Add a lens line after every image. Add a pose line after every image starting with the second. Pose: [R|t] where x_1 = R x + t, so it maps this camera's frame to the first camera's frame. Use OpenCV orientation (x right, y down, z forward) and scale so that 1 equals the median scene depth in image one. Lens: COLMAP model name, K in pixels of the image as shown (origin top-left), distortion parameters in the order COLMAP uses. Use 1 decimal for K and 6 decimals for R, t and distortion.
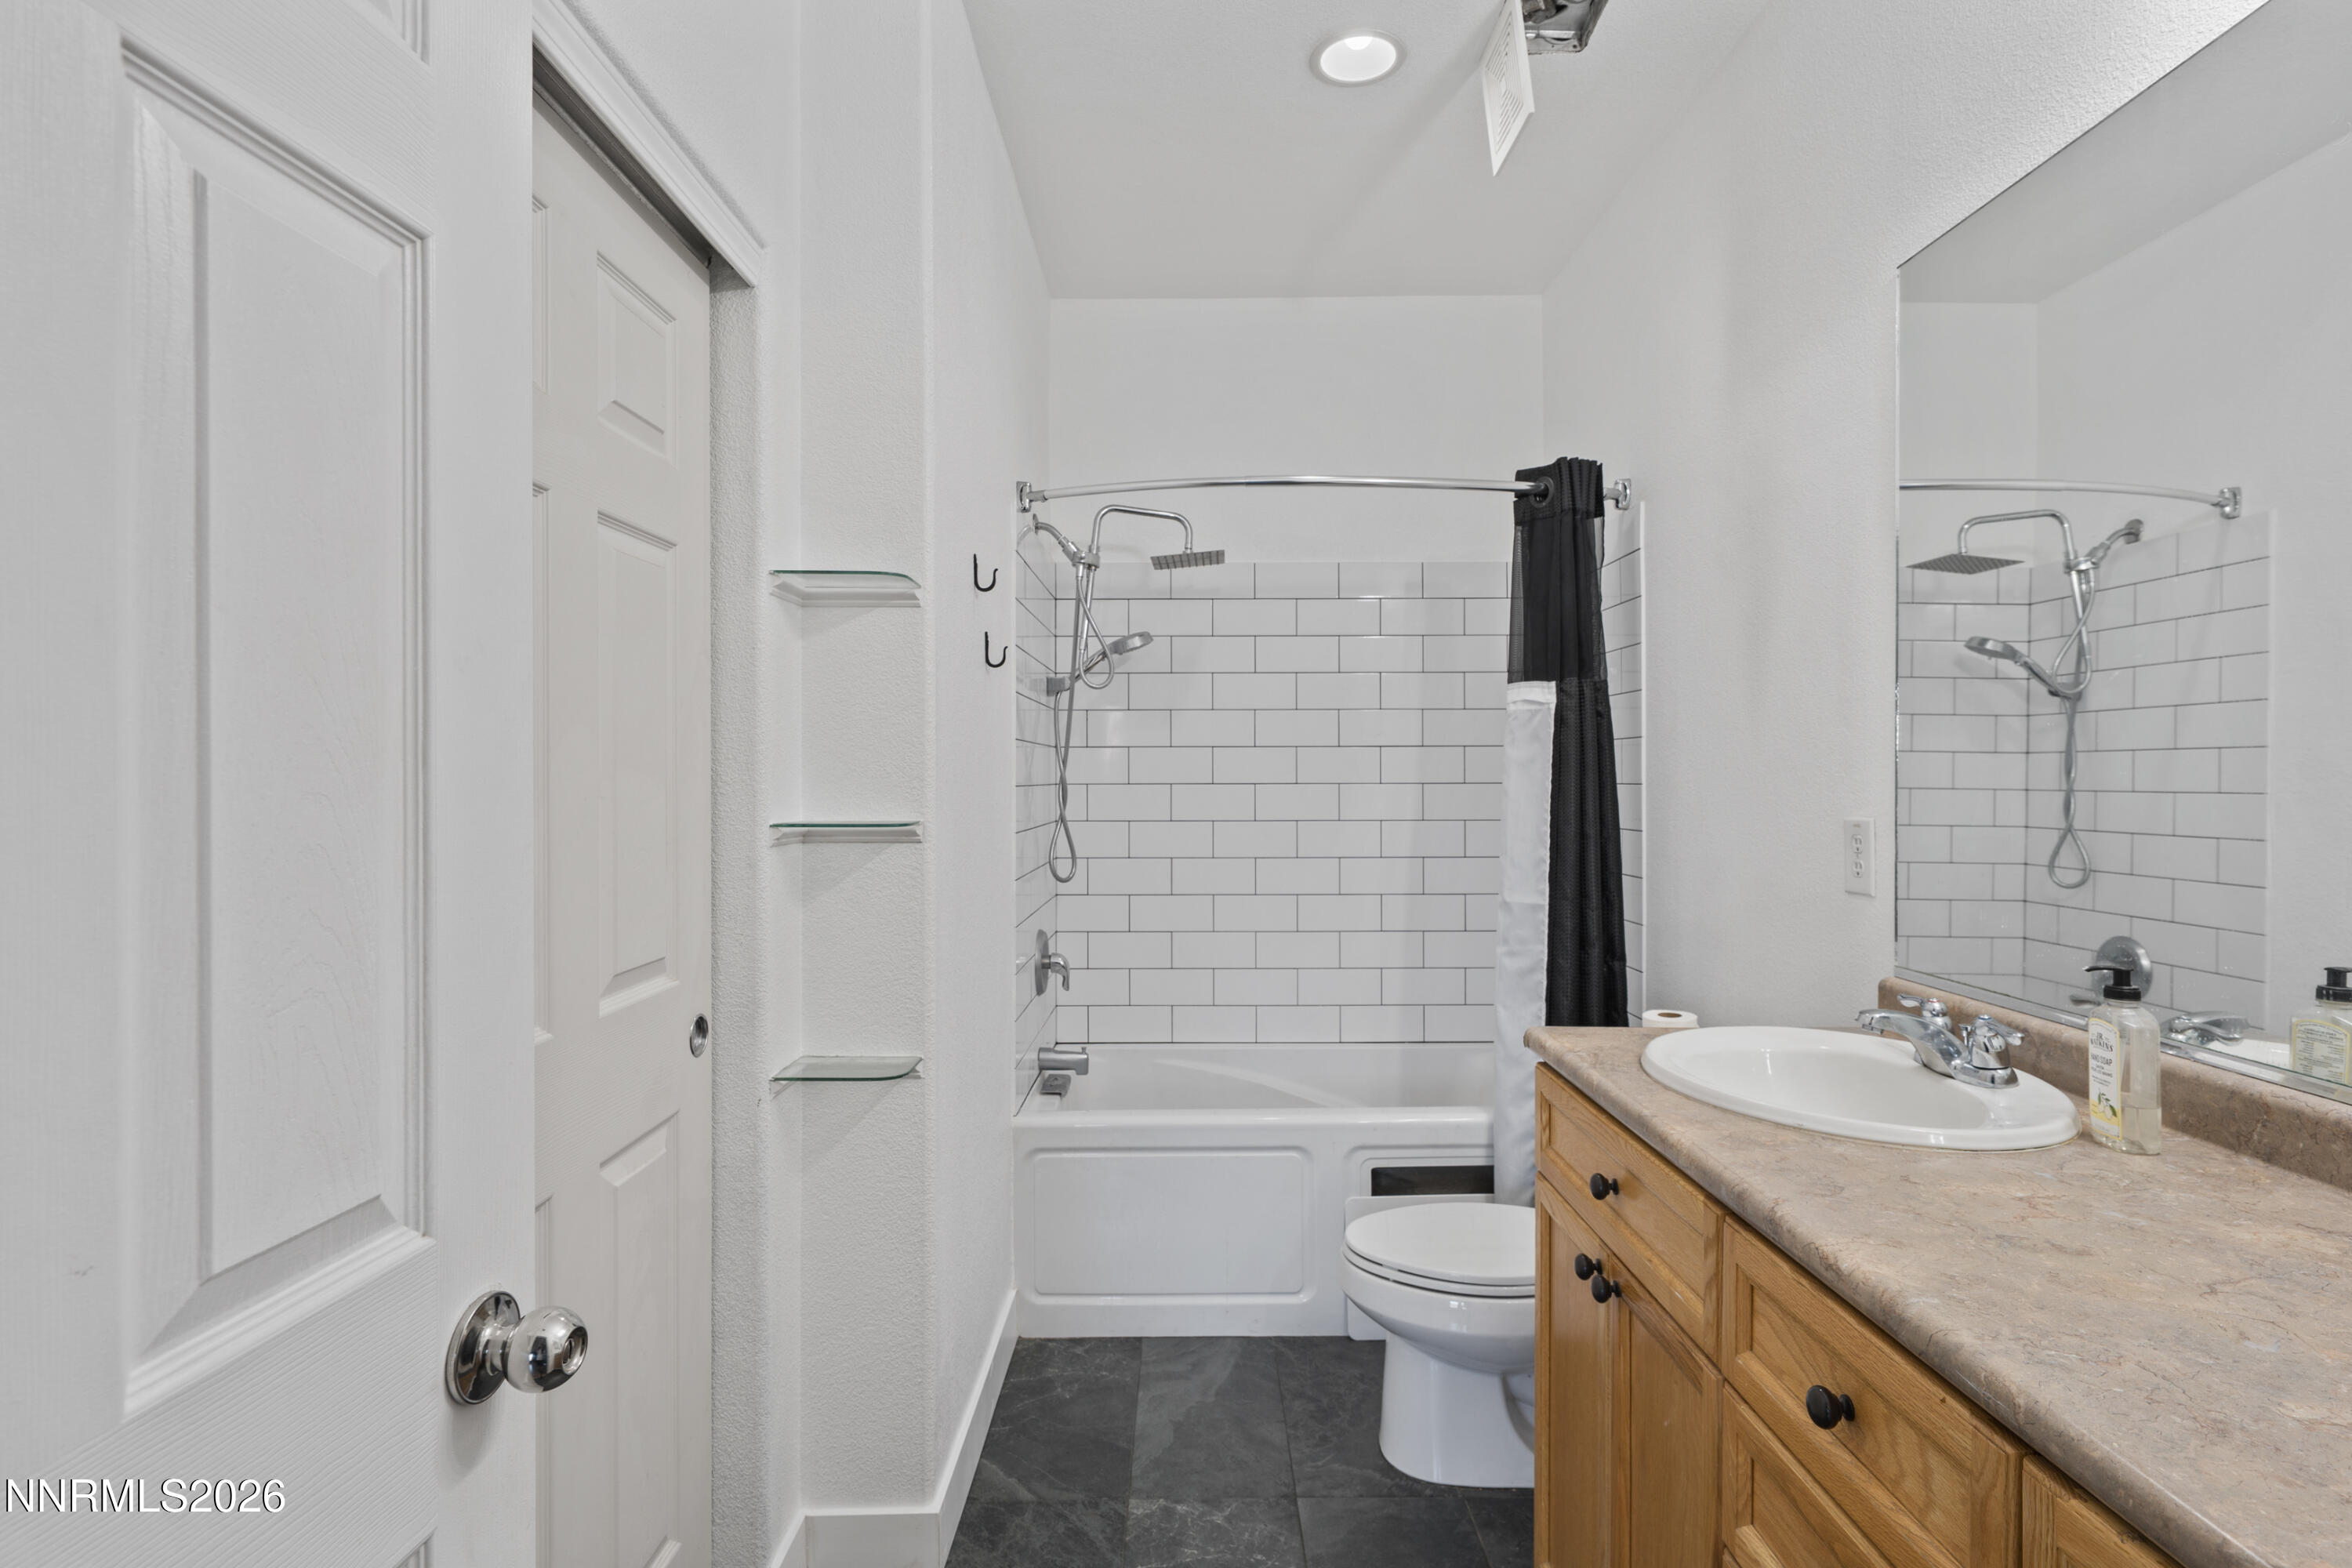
lens RADIAL K [[1191.8, 0, 1179.1], [0, 1191.8, 777.0], [0, 0, 1]] dist [0.005385, -0.000036]
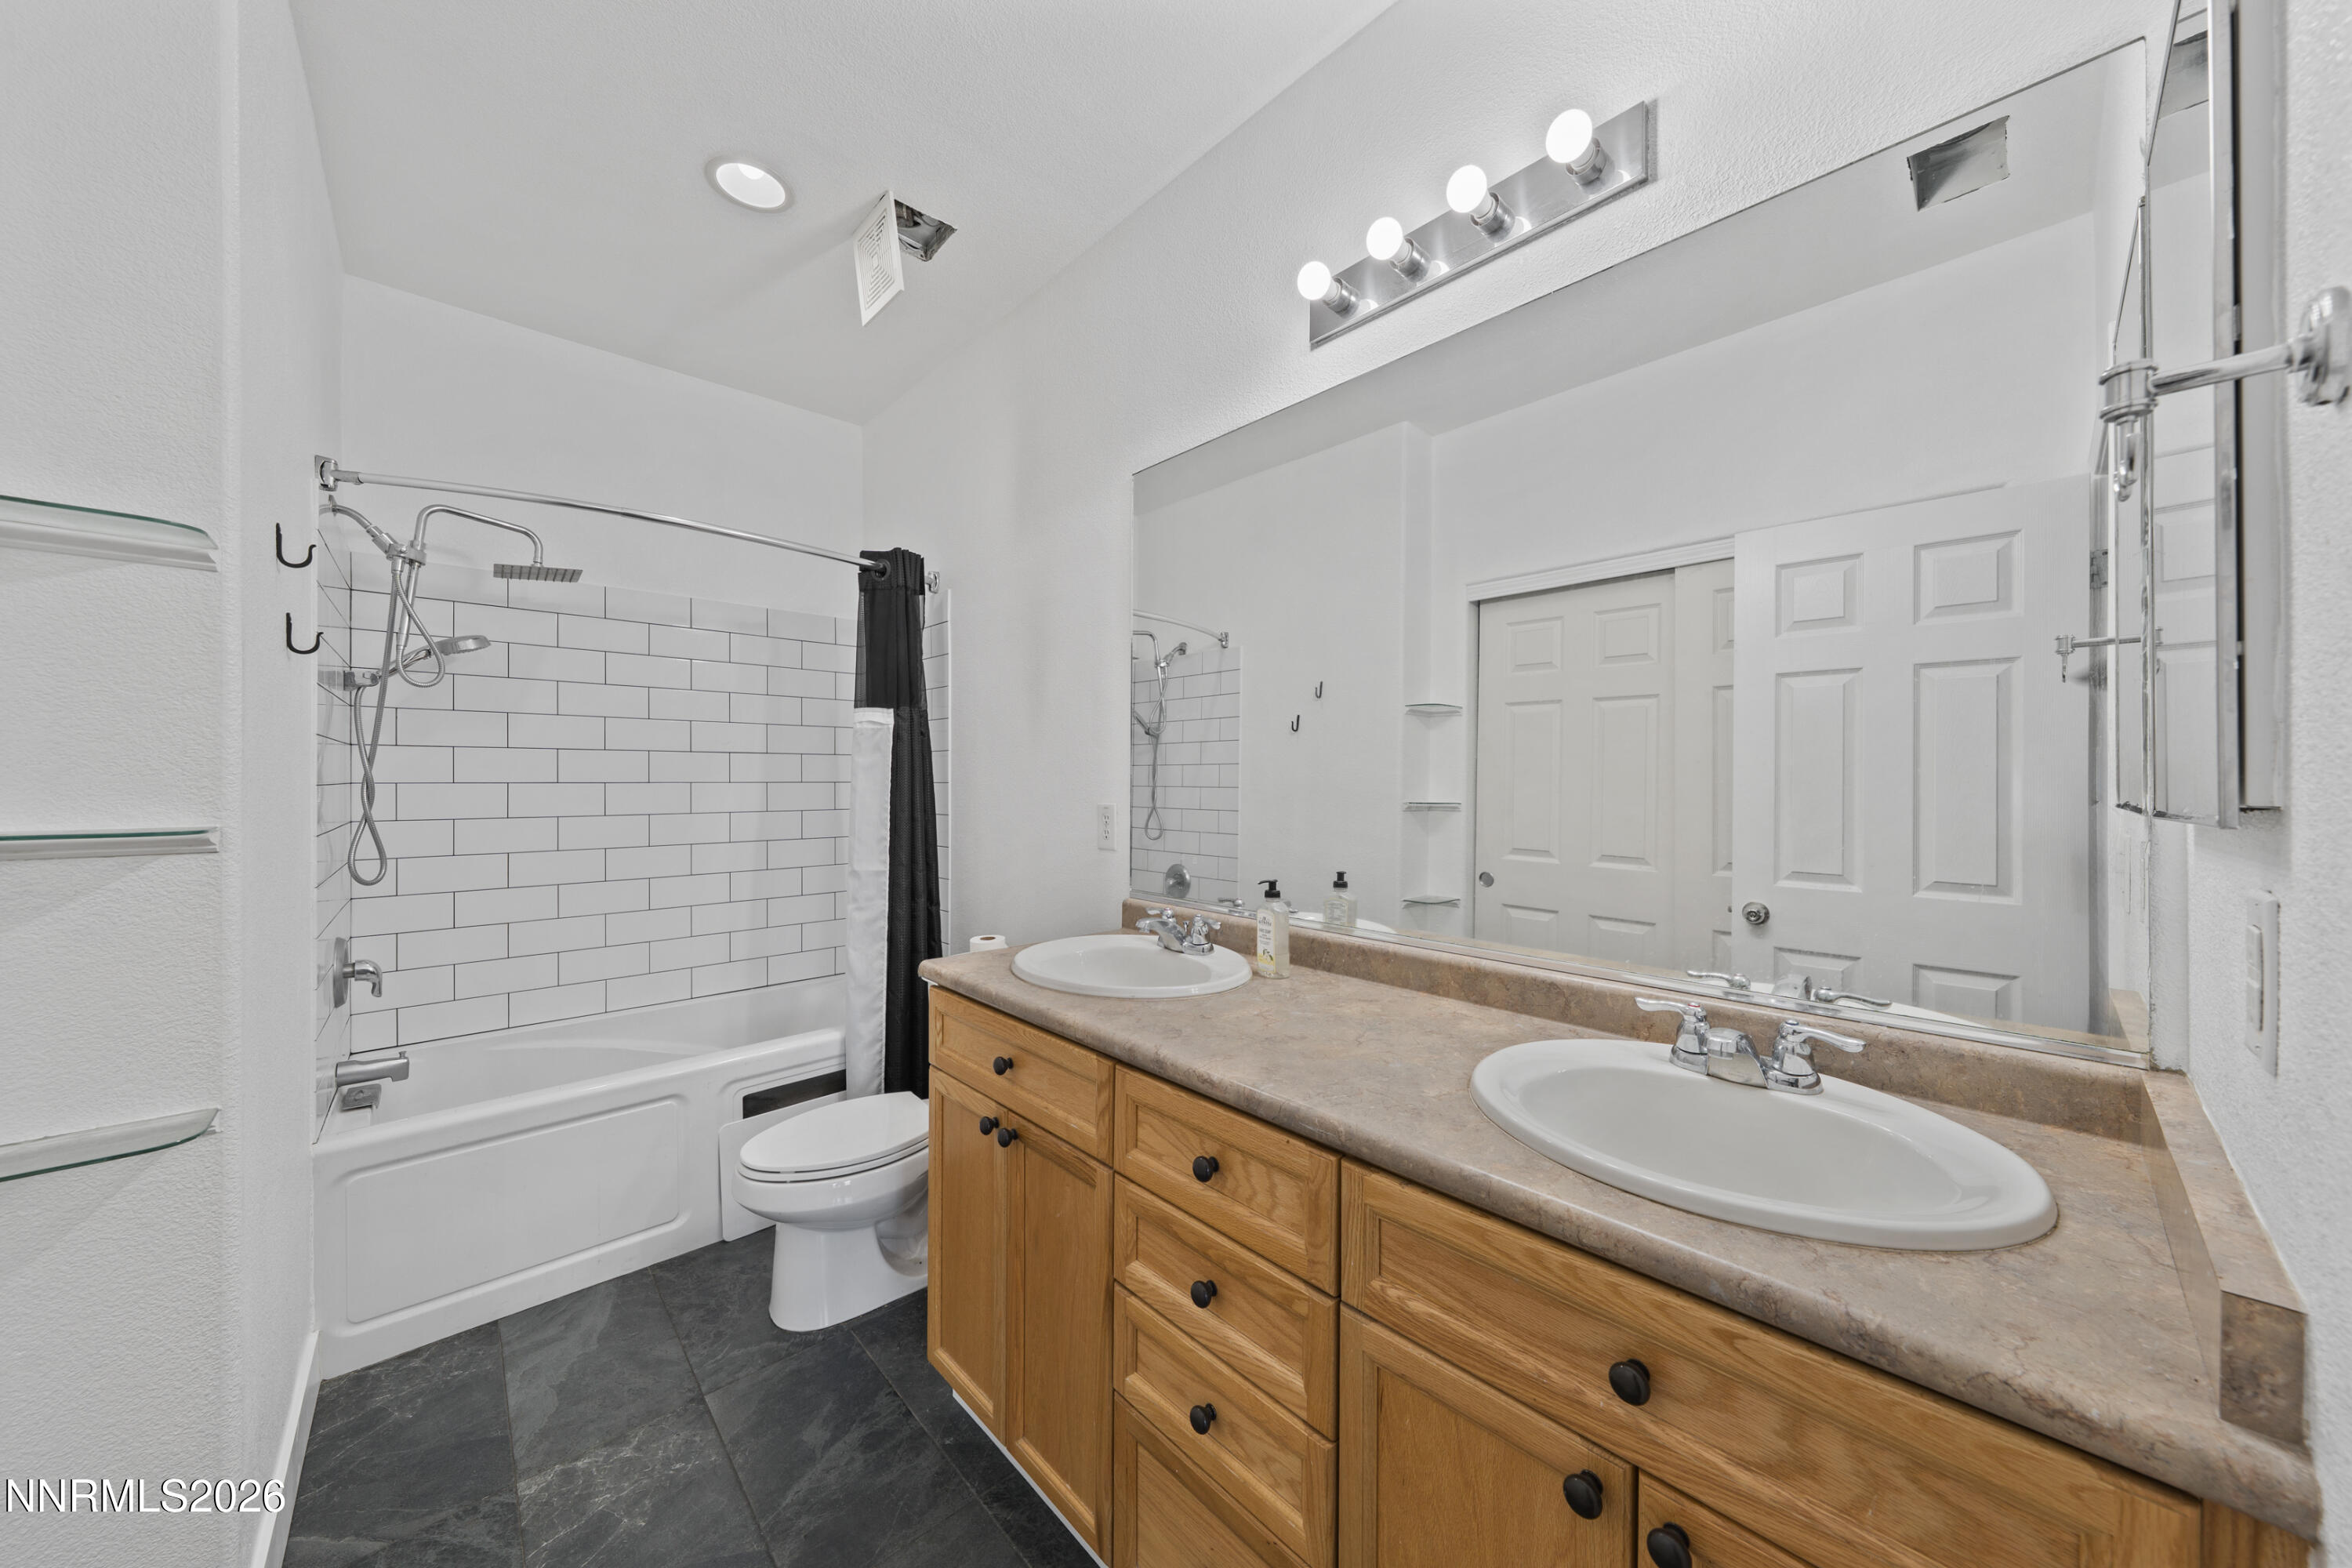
lens RADIAL K [[806.8, 0, 1182.1], [0, 806.8, 780.3], [0, 0, 1]] dist [0.000716, -0.000622]
pose [[0.720661, 0.001986, 0.693285, -0.098155], [-0.003599, 0.999993, 0.000876, 0.000970], [-0.693278, -0.003127, 0.720663, 0.098616]]
